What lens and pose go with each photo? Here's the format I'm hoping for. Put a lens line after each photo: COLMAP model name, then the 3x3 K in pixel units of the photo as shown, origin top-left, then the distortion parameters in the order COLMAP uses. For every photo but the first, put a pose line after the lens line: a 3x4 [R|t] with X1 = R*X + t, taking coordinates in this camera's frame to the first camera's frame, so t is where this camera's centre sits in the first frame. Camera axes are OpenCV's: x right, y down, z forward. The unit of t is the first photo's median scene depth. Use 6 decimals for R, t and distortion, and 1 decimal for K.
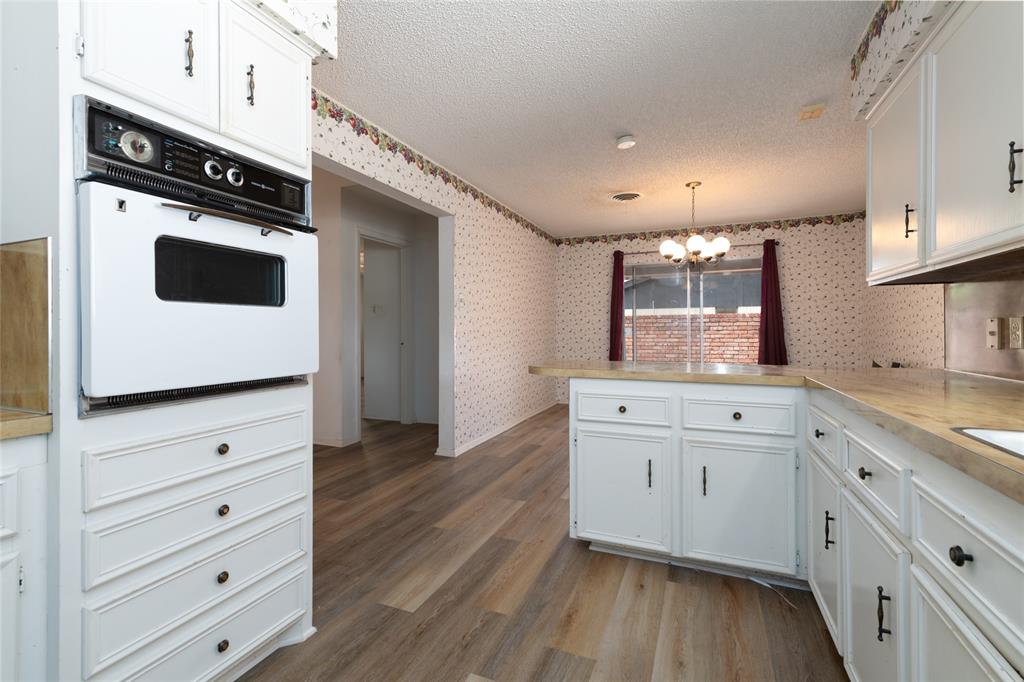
lens RADIAL K [[464.0, 0, 509.7], [0, 464.0, 340.0], [0, 0, 1]] dist [0.018711, -0.000146]
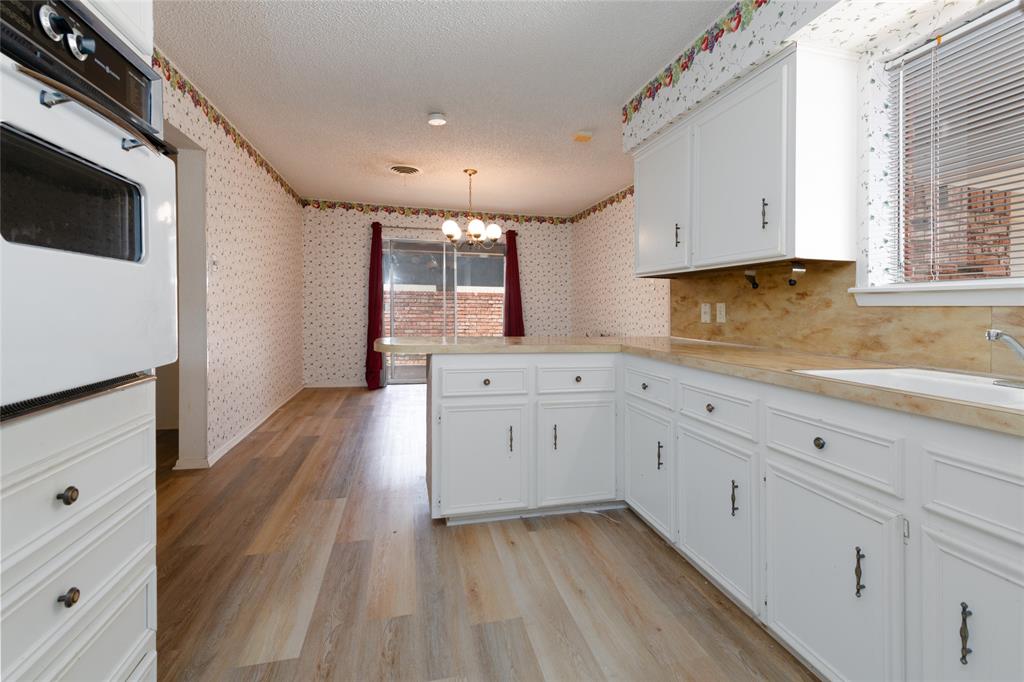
lens RADIAL K [[473.5, 0, 529.6], [0, 473.5, 317.6], [0, 0, 1]] dist [0.022914, -0.000853]
pose [[0.790729, 0.003083, 0.612159, -0.182204], [-0.005727, 0.999981, 0.002361, 0.000428], [-0.612140, -0.005372, 0.790731, 0.052394]]
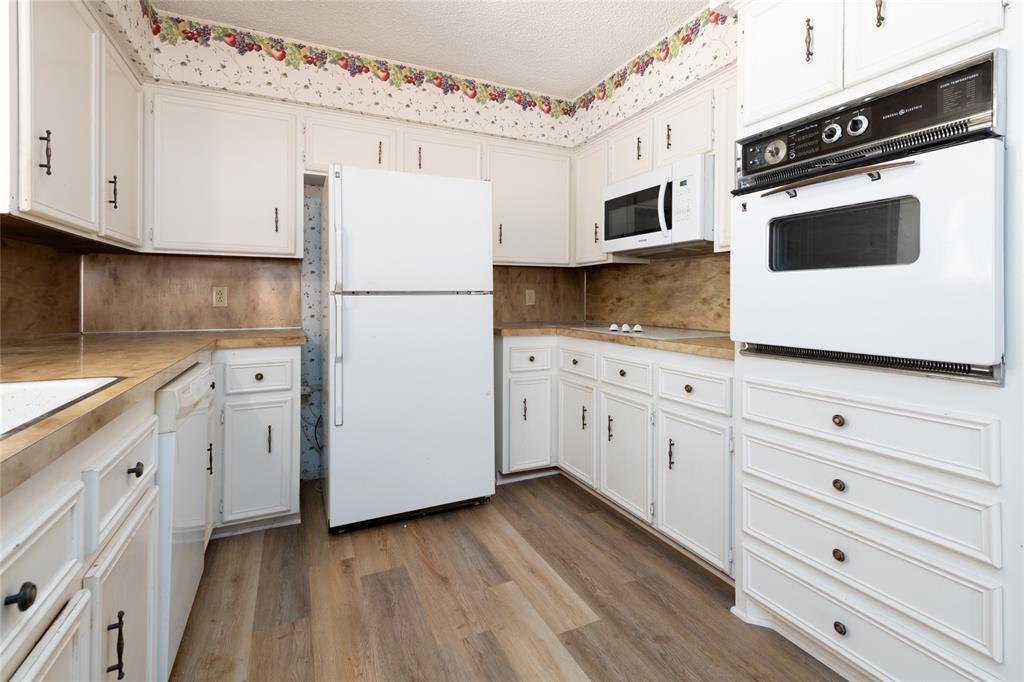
lens RADIAL K [[473.1, 0, 515.5], [0, 473.1, 297.2], [0, 0, 1]] dist [0.012494, -0.000395]
pose [[-0.670406, 0.001142, -0.741994, 0.186282], [-0.014938, 0.999775, 0.015035, -0.007434], [0.741844, 0.021163, -0.670238, 0.393859]]
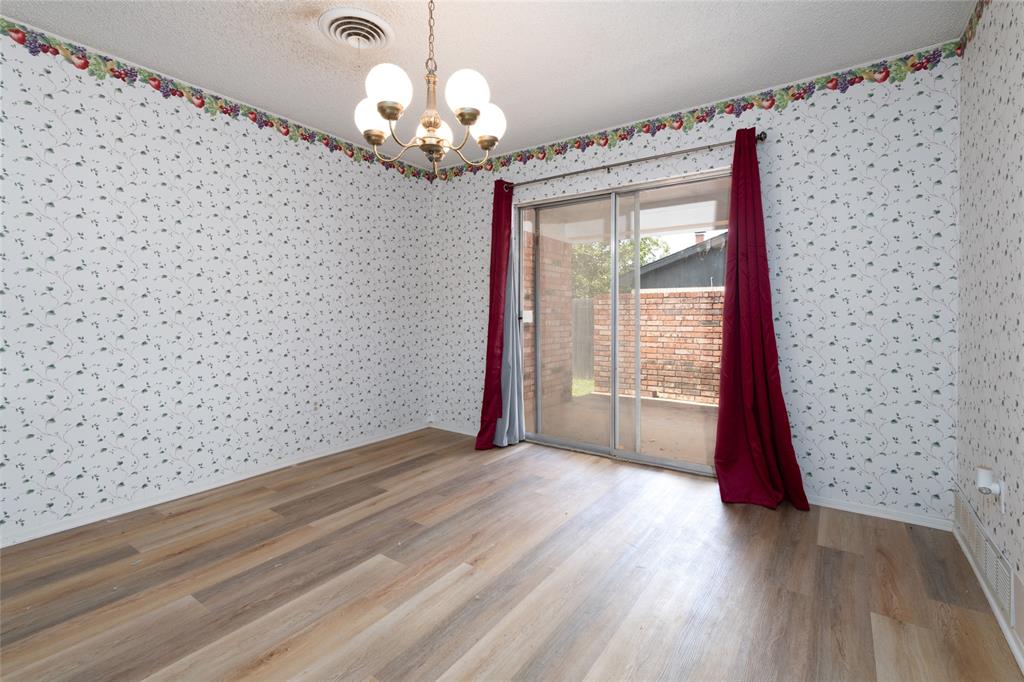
lens RADIAL K [[461.7, 0, 510.7], [0, 461.7, 315.2], [0, 0, 1]] dist [0.011082, -0.000441]
pose [[0.976229, 0.009717, -0.216525, 0.595688], [-0.013030, 0.999819, -0.013880, -0.015881], [0.216351, 0.016371, 0.976178, 0.670318]]
